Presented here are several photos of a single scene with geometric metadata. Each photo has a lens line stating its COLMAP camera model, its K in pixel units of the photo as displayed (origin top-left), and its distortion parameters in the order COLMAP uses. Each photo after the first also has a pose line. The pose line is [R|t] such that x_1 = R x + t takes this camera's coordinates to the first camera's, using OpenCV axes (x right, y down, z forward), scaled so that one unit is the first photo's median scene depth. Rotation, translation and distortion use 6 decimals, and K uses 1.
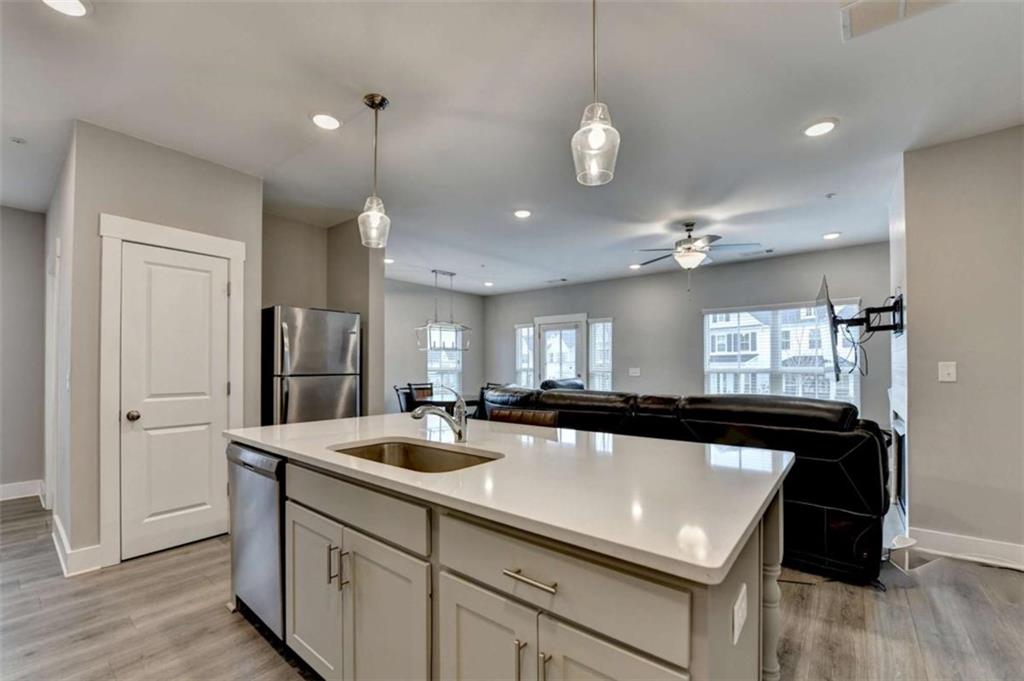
lens RADIAL K [[422.8, 0, 508.7], [0, 422.8, 361.8], [0, 0, 1]] dist [-0.016858, -0.000058]
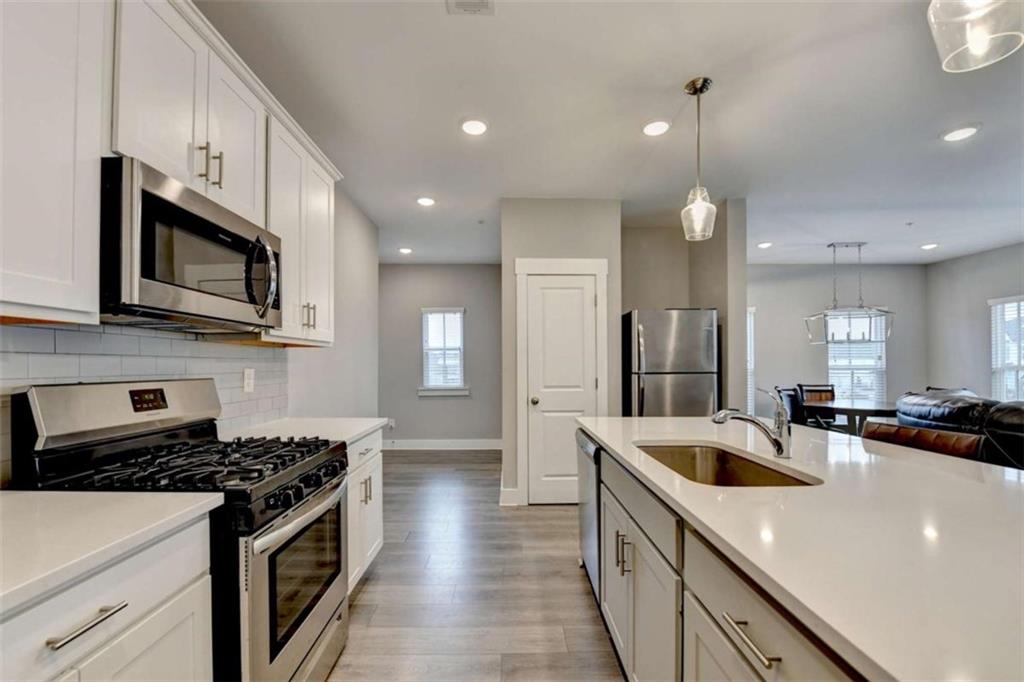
lens RADIAL K [[416.9, 0, 501.5], [0, 416.9, 362.7], [0, 0, 1]] dist [-0.013469, -0.000265]
pose [[0.630998, -0.007119, -0.775752, 0.083275], [0.012630, 0.999920, 0.001097, -0.000297], [0.775682, -0.010490, 0.631037, 0.038149]]
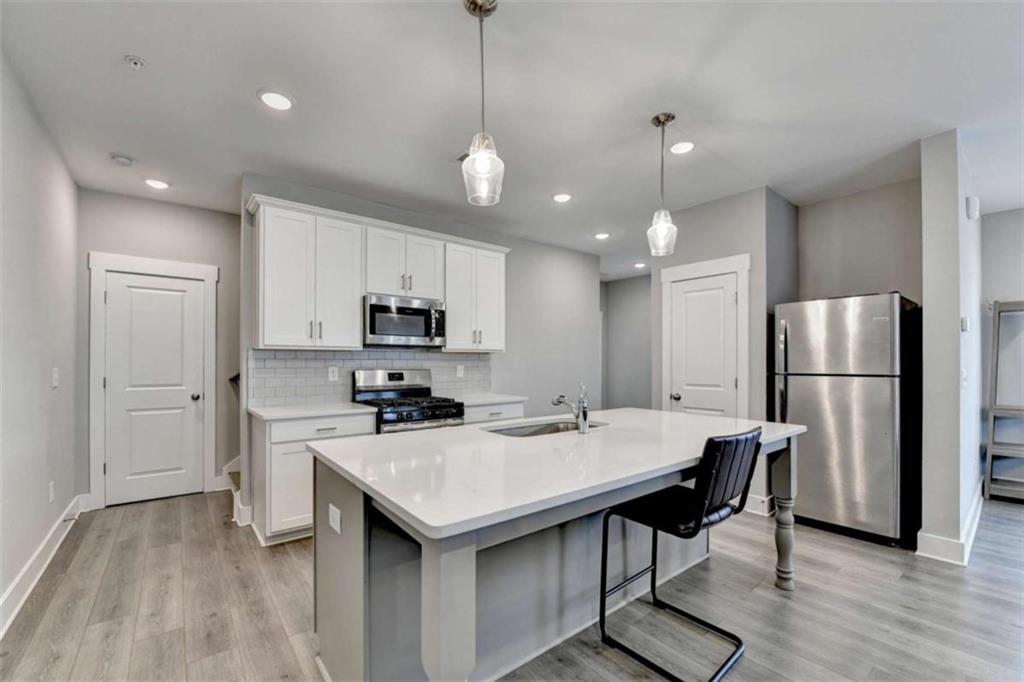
lens RADIAL K [[422.8, 0, 508.7], [0, 422.8, 362.3], [0, 0, 1]] dist [-0.016858, -0.000058]
pose [[-0.229897, -0.000618, -0.973215, 0.604109], [0.010101, 0.999944, -0.003021, 0.001830], [0.973163, -0.010525, -0.229878, 0.637378]]
